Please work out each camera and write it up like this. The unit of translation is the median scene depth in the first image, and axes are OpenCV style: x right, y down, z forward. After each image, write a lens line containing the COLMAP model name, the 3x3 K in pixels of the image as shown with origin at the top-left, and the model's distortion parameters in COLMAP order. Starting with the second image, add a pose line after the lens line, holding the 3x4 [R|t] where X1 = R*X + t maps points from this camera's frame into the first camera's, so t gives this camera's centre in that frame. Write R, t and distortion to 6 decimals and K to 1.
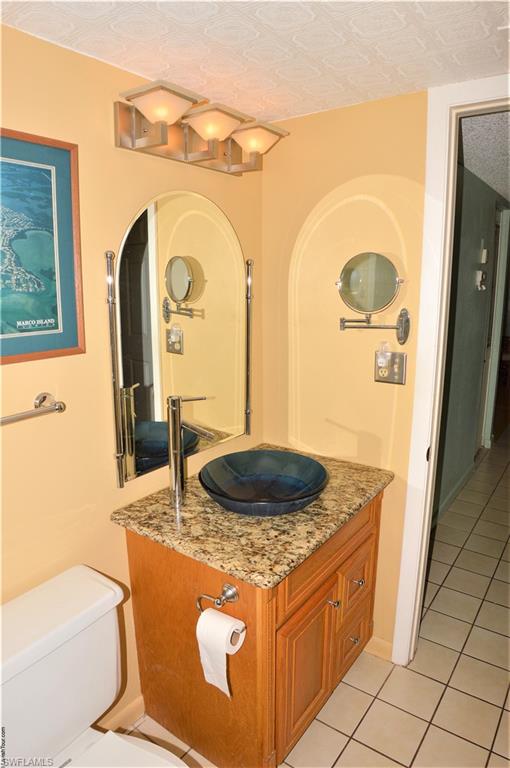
lens RADIAL K [[484.9, 0, 255.0], [0, 484.9, 384.0], [0, 0, 1]] dist [-0.101761, 0.017241]
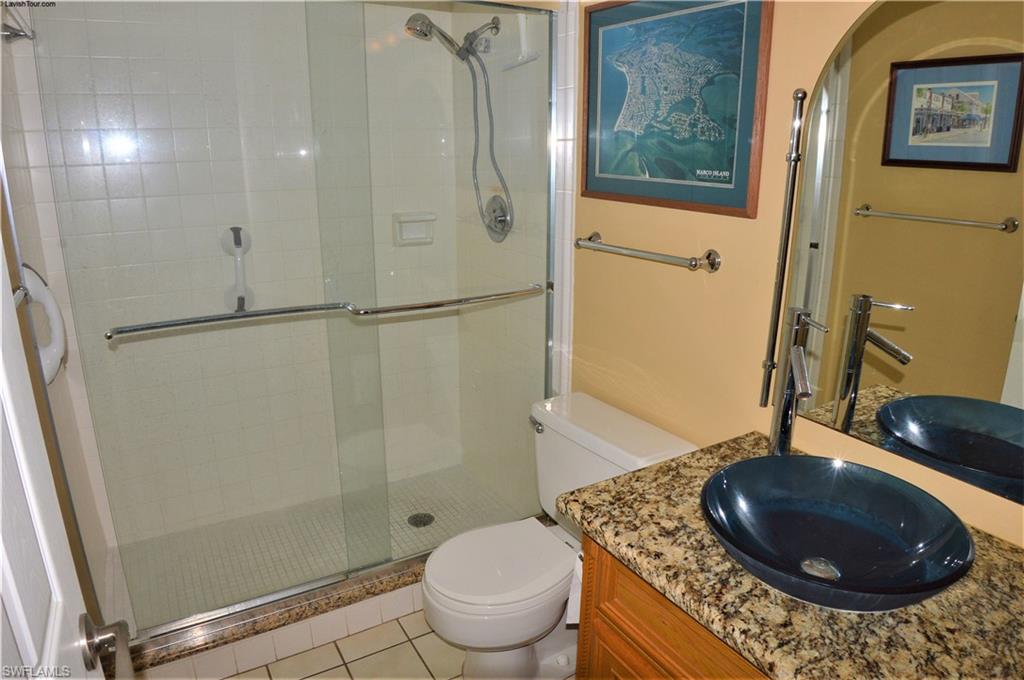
lens RADIAL K [[646.5, 0, 512.0], [0, 646.5, 340.0], [0, 0, 1]] dist [-0.101761, 0.017241]
pose [[-0.385206, 0.261777, -0.884923, 0.907392], [-0.198902, 0.912833, 0.356615, -0.197329], [0.901141, 0.313383, -0.299560, 1.111198]]
